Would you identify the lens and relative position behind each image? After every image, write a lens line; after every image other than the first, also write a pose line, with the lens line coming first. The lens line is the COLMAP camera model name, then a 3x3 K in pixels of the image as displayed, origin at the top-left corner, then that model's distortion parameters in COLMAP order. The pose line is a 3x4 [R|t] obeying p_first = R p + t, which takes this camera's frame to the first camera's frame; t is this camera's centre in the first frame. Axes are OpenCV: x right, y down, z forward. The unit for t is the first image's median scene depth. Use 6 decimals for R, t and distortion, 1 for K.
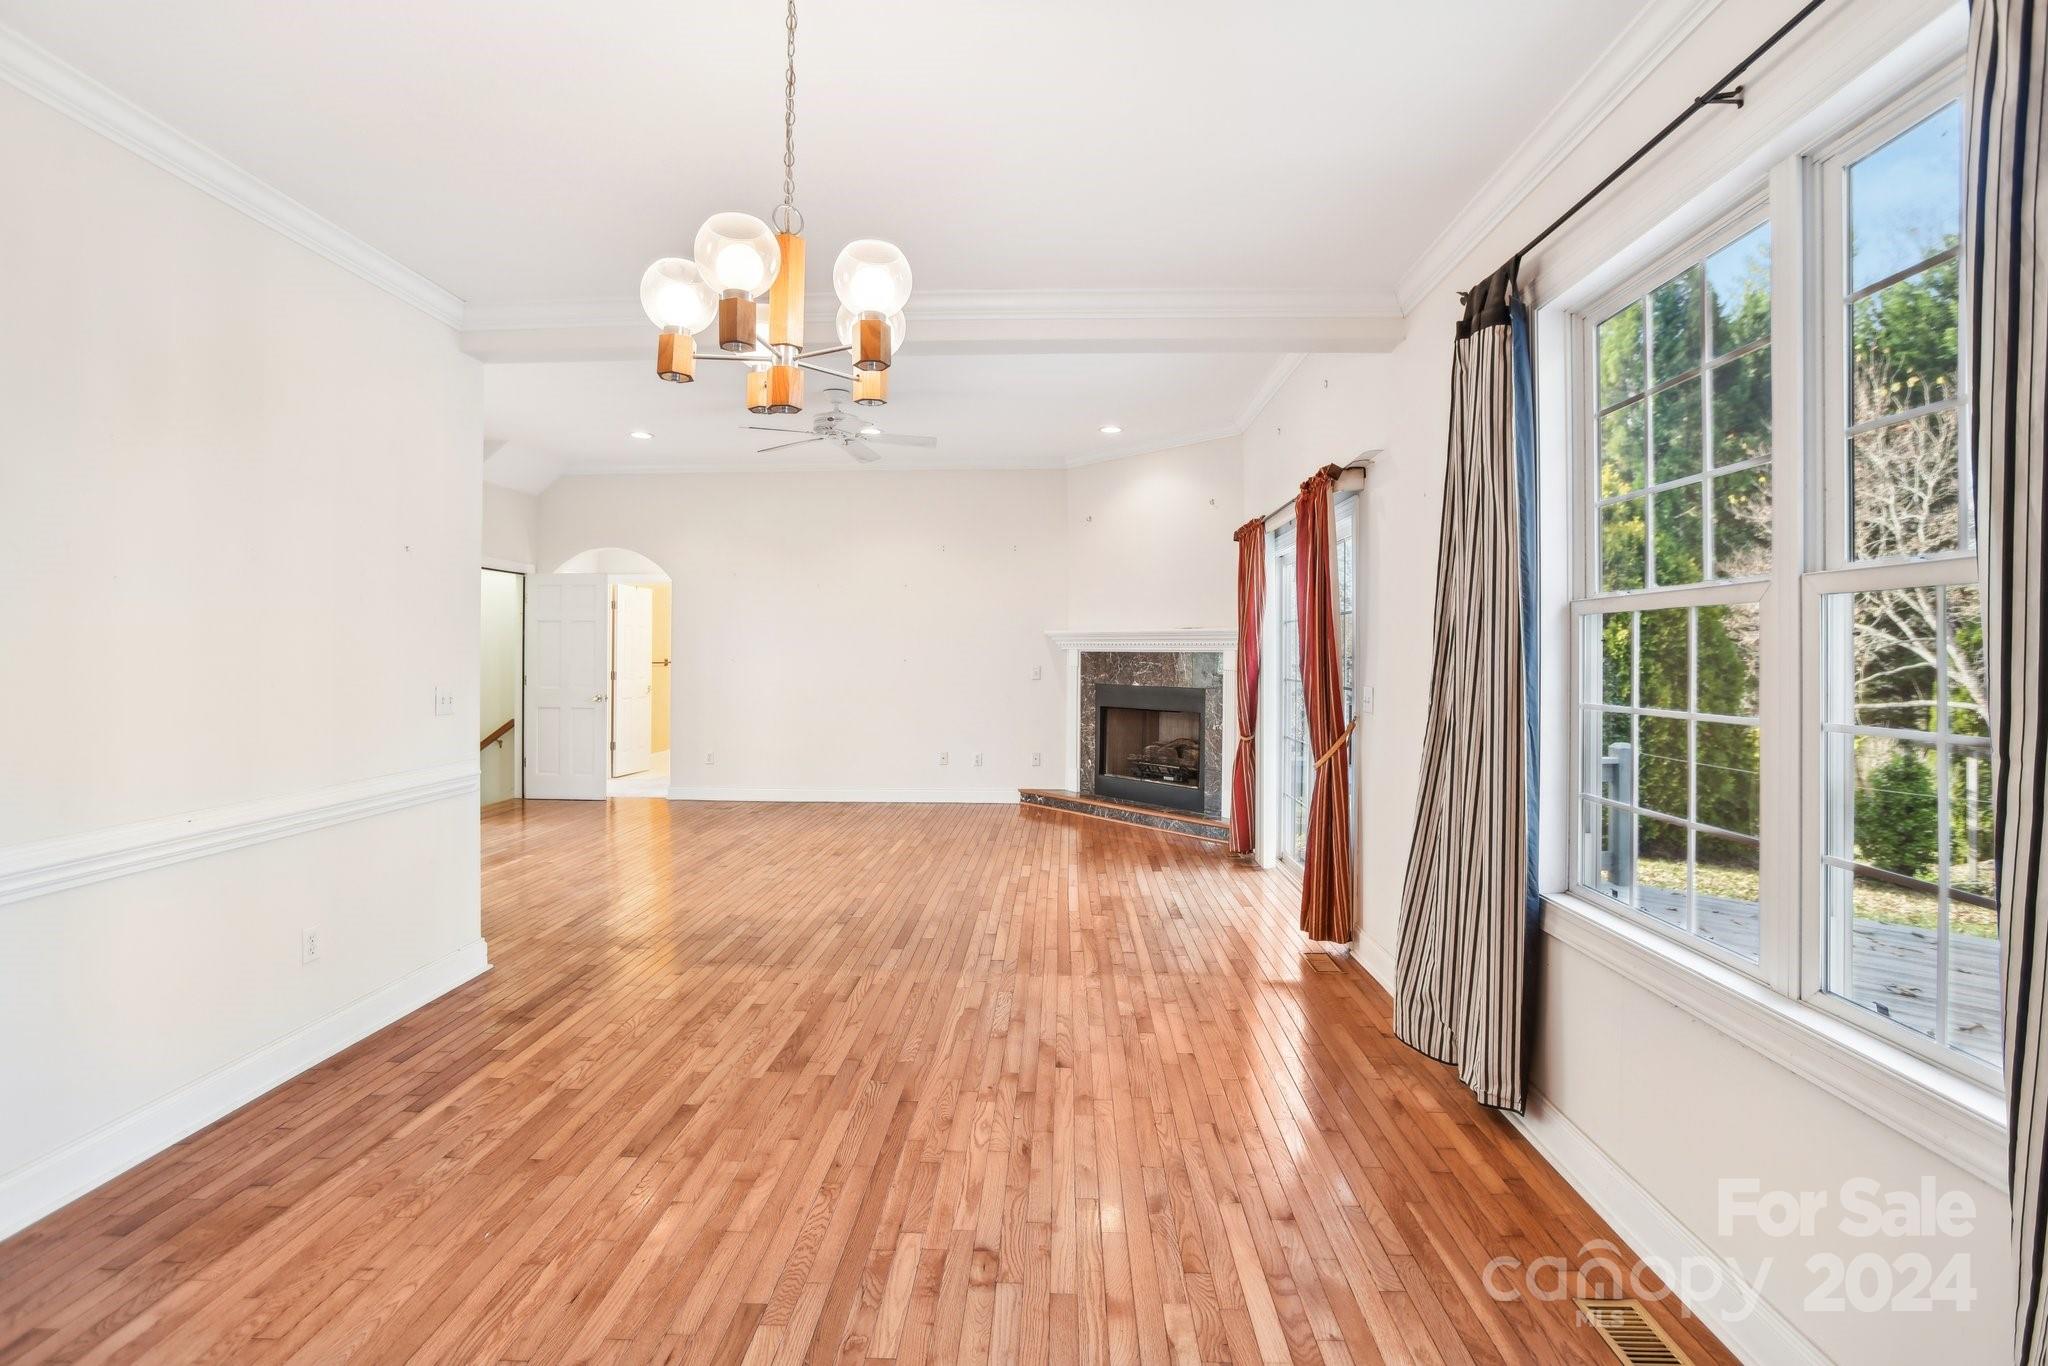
lens RADIAL K [[919.9, 0, 1032.4], [0, 919.9, 674.5], [0, 0, 1]] dist [-0.066889, 0.027186]
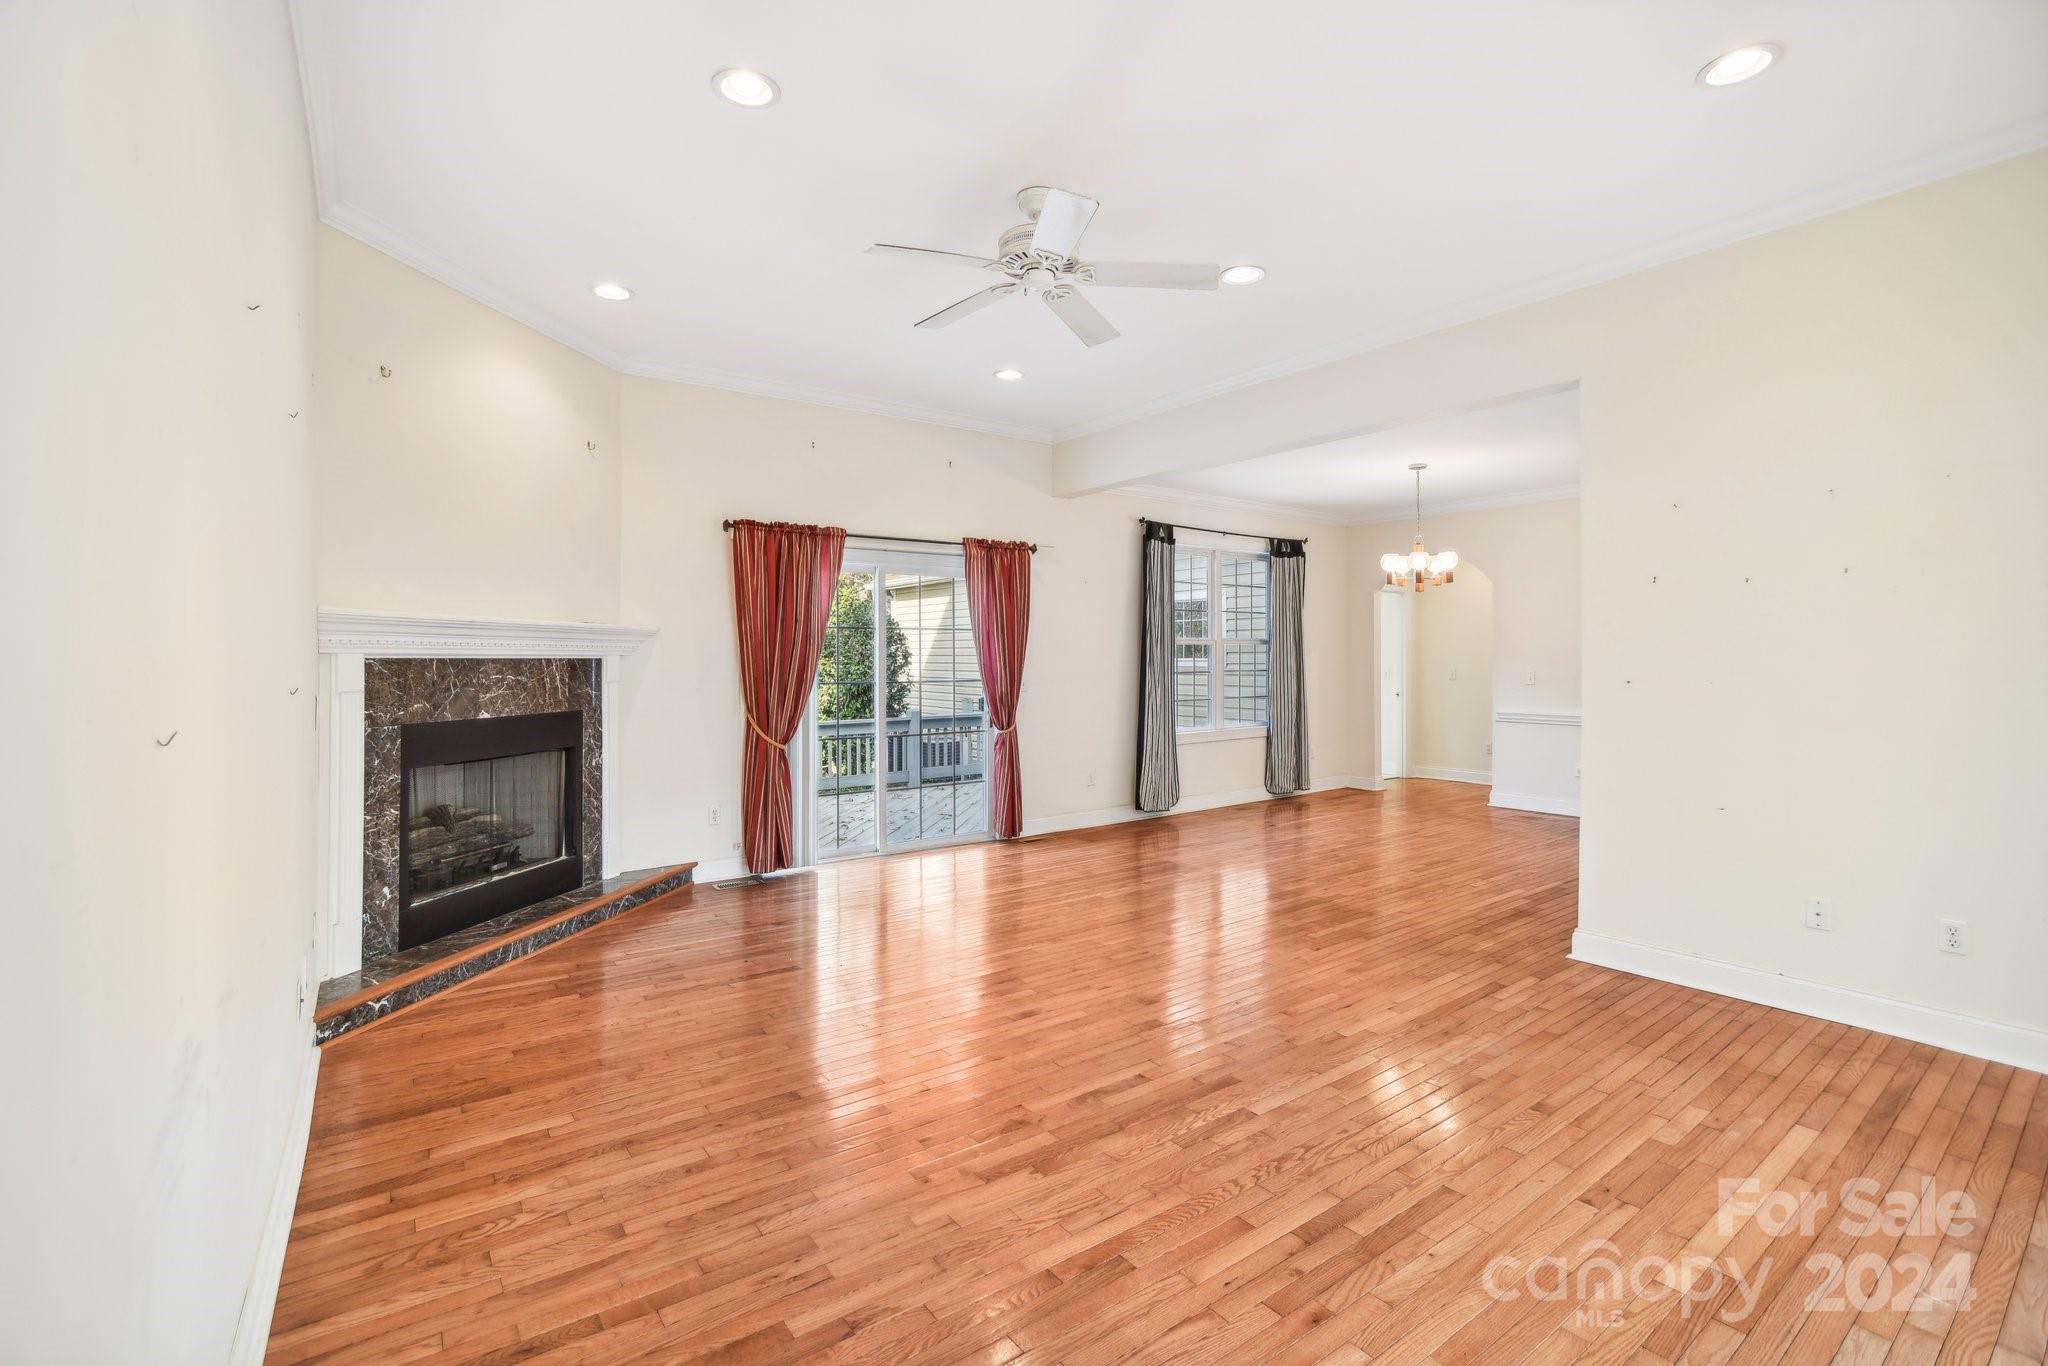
lens RADIAL K [[919.9, 0, 1032.4], [0, 919.9, 674.5], [0, 0, 1]] dist [-0.066889, 0.027186]
pose [[-0.630171, -0.012776, 0.776351, -1.156444], [0.021386, 0.999200, 0.033803, -0.057222], [-0.776161, 0.037905, -0.629394, 2.422502]]
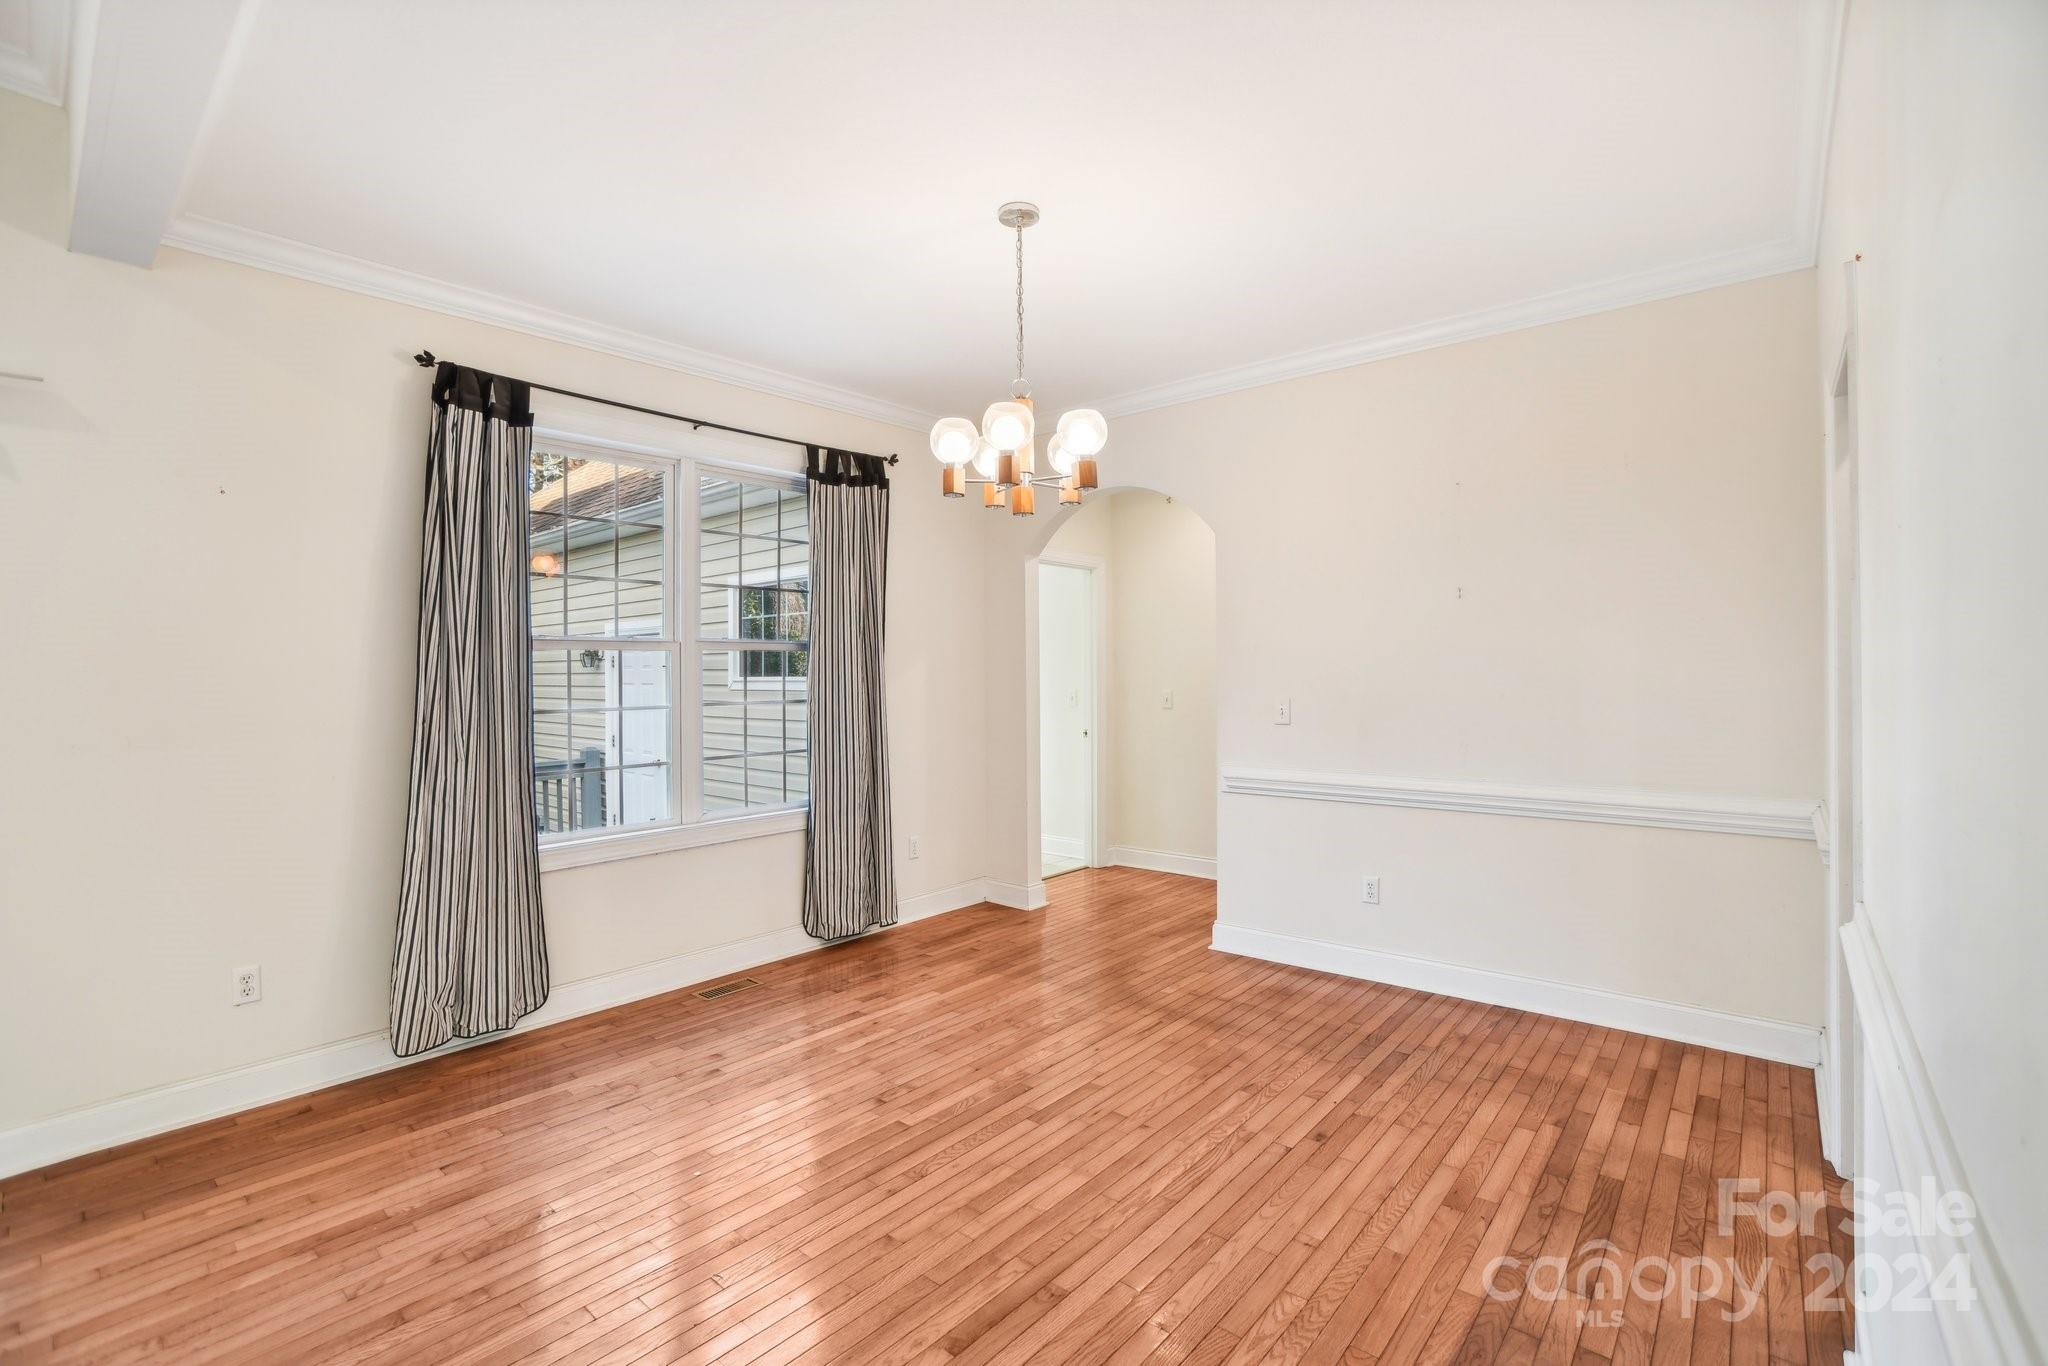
lens RADIAL K [[919.9, 0, 1032.4], [0, 919.9, 674.5], [0, 0, 1]] dist [-0.066889, 0.027186]
pose [[-0.789298, 0.005971, 0.613981, -0.659116], [0.021876, 0.999591, 0.018401, -0.024615], [-0.613620, 0.027956, -0.789107, 1.158372]]
